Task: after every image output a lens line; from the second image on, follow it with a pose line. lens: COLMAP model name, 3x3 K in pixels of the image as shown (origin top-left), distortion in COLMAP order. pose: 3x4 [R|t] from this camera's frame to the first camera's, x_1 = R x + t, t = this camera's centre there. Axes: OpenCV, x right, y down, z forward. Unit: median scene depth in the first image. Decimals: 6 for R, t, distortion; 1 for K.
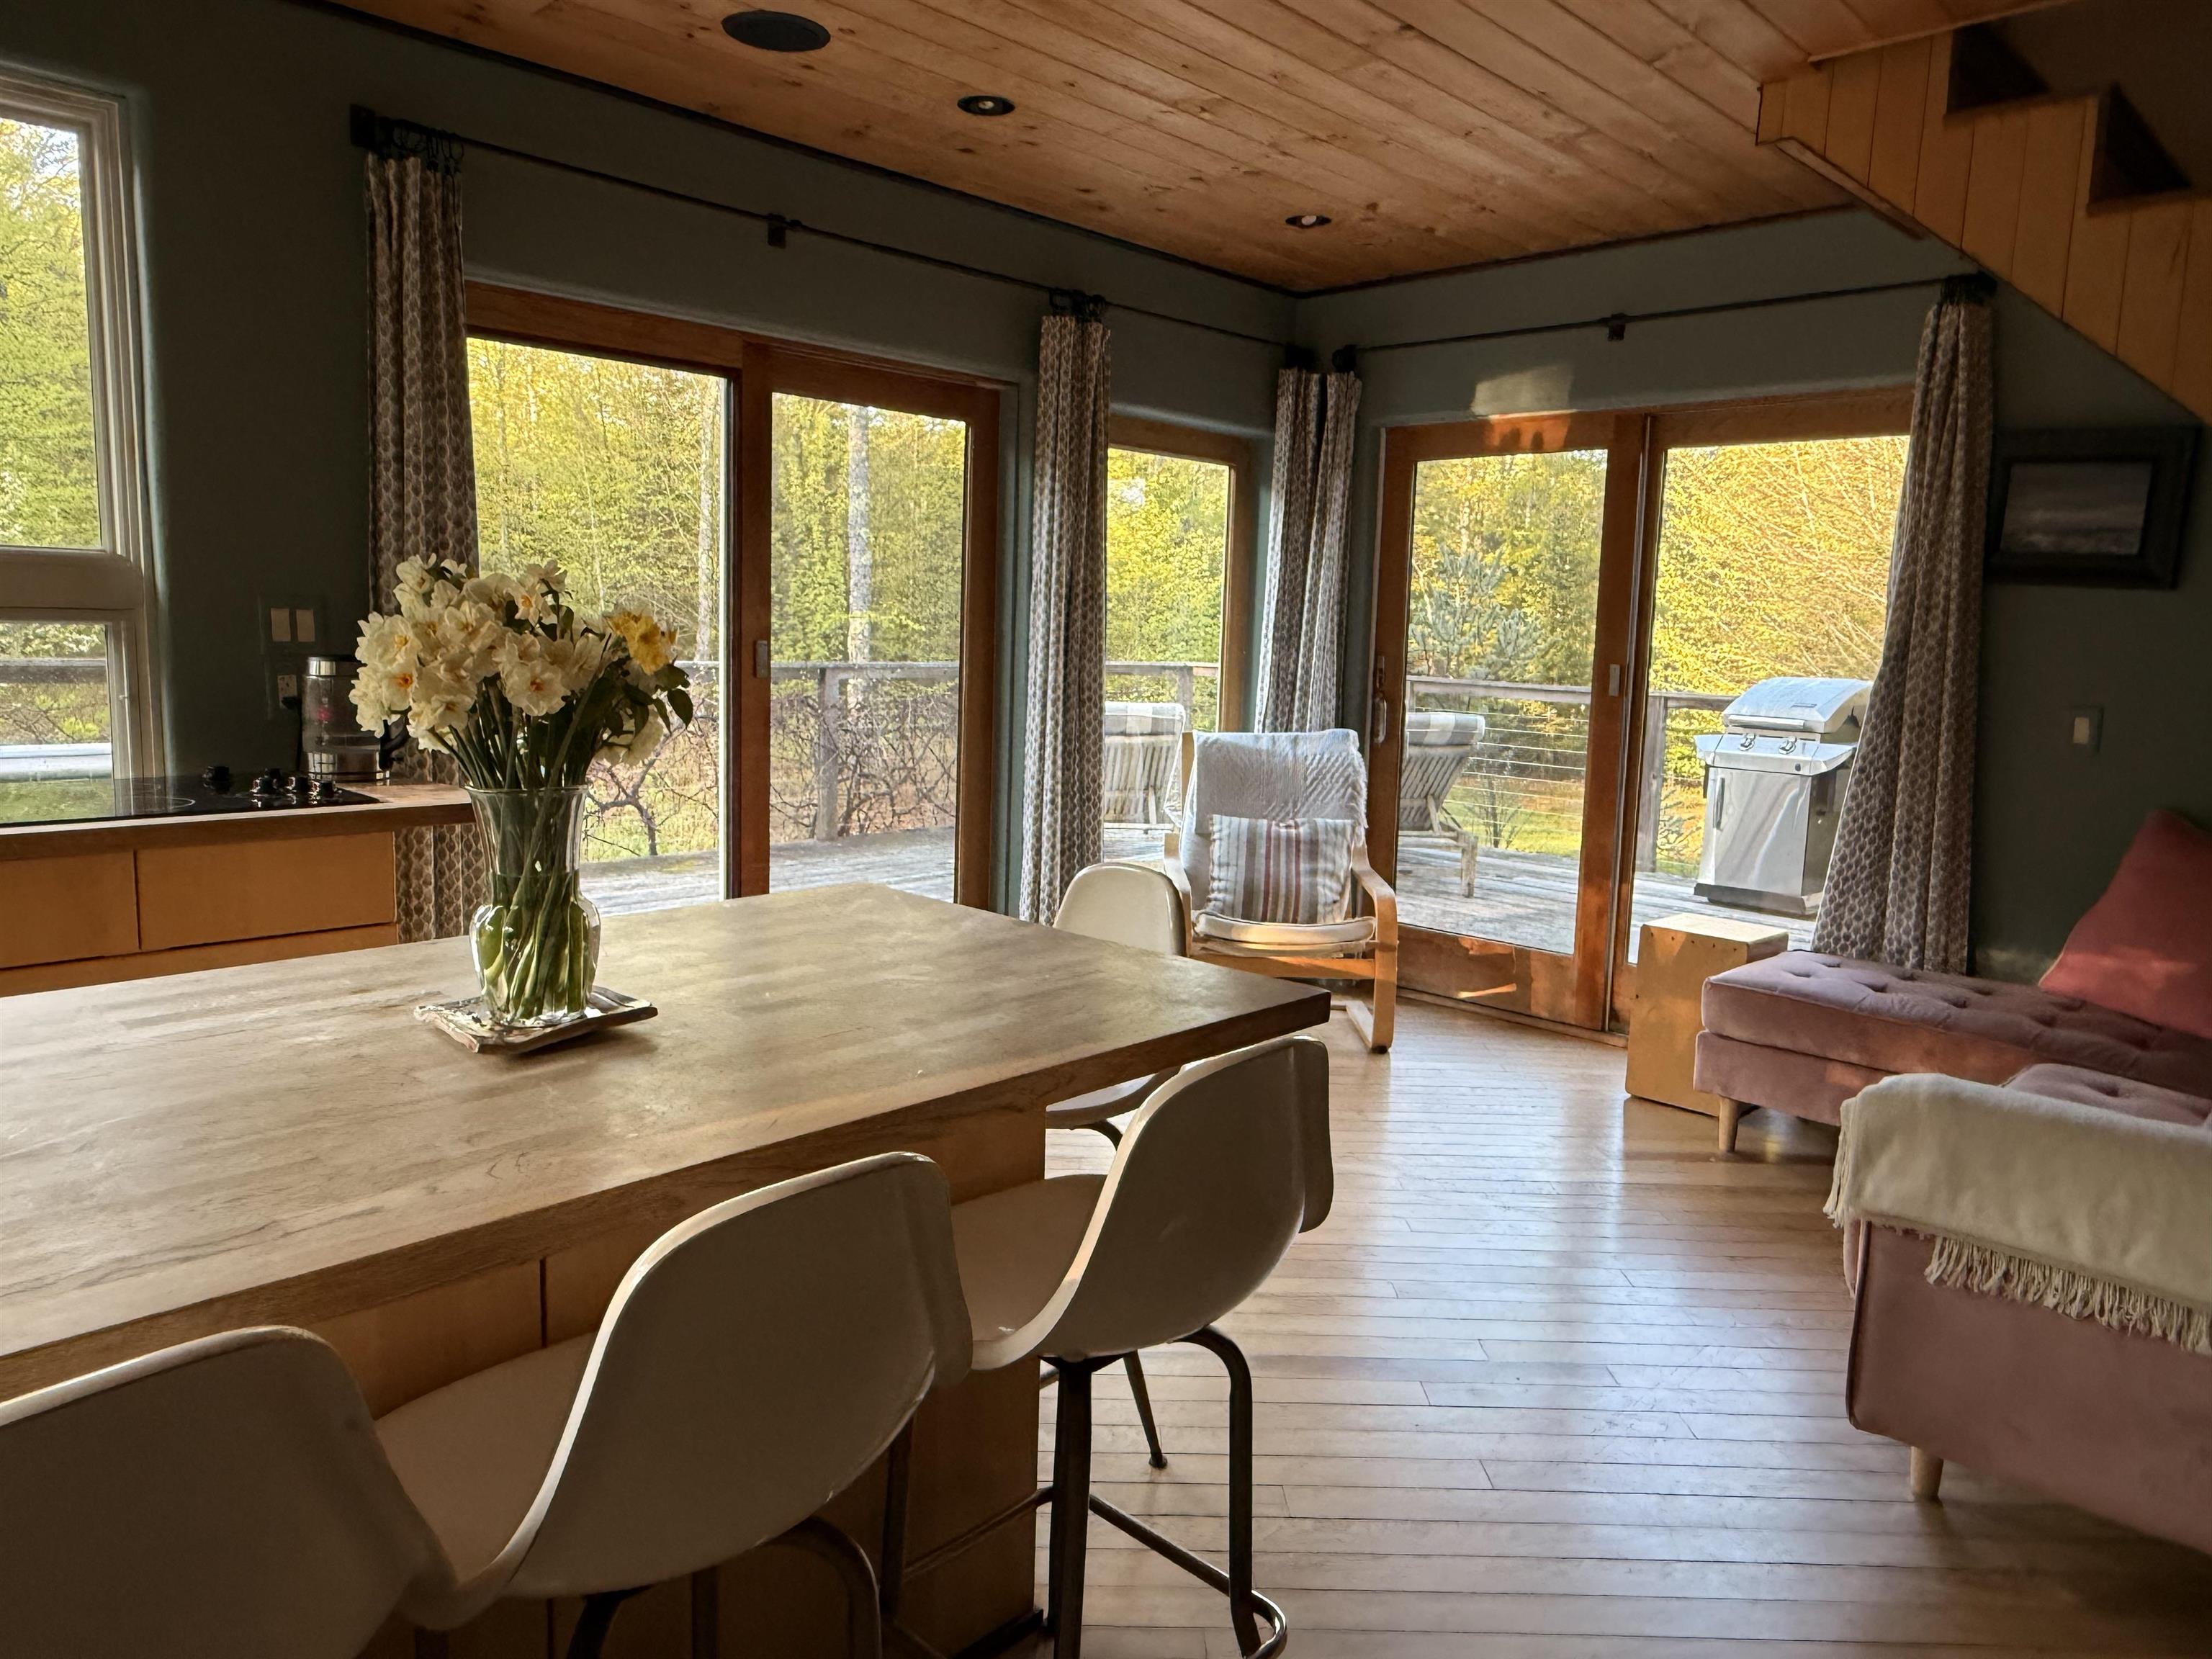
lens RADIAL K [[1472.3, 0, 1101.2], [0, 1472.3, 819.5], [0, 0, 1]] dist [-0.001714, -0.001503]
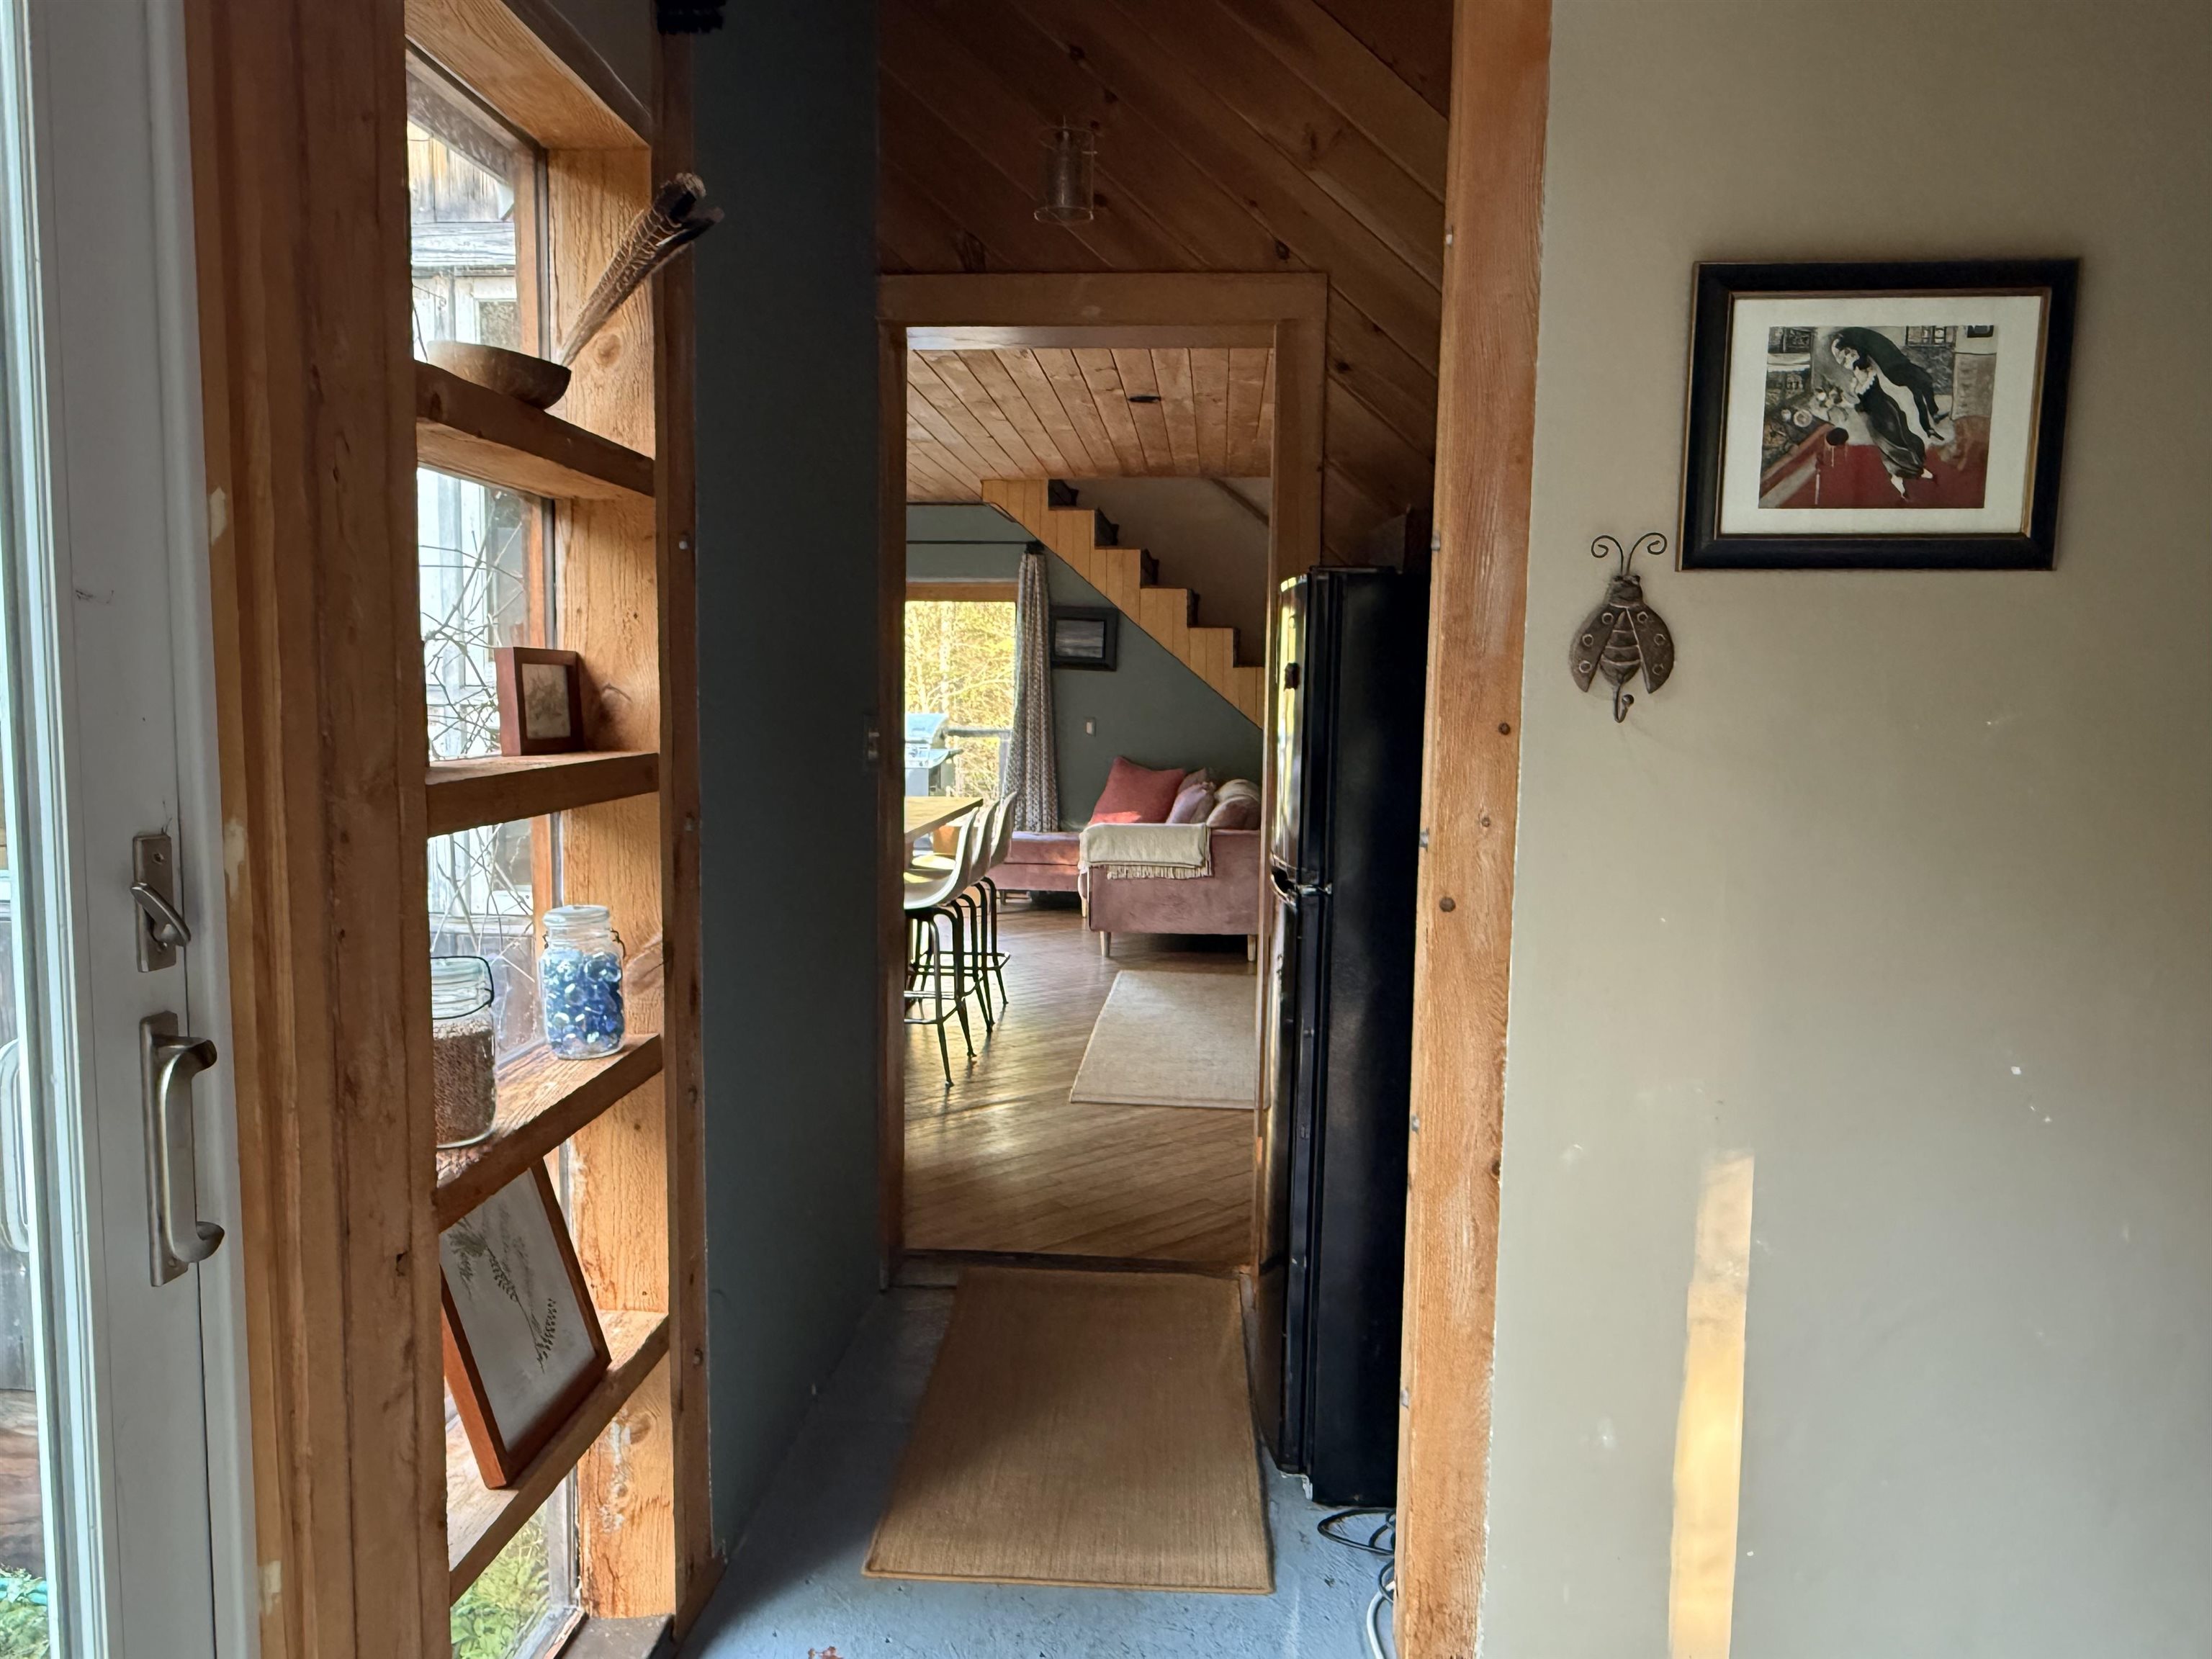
lens RADIAL K [[1472.3, 0, 1101.2], [0, 1472.3, 819.5], [0, 0, 1]] dist [-0.001714, -0.001503]
pose [[0.771717, -0.073594, 0.631694, -0.898610], [0.093944, 0.995577, 0.001219, 0.092644], [-0.628989, 0.058403, 0.775217, -0.928648]]
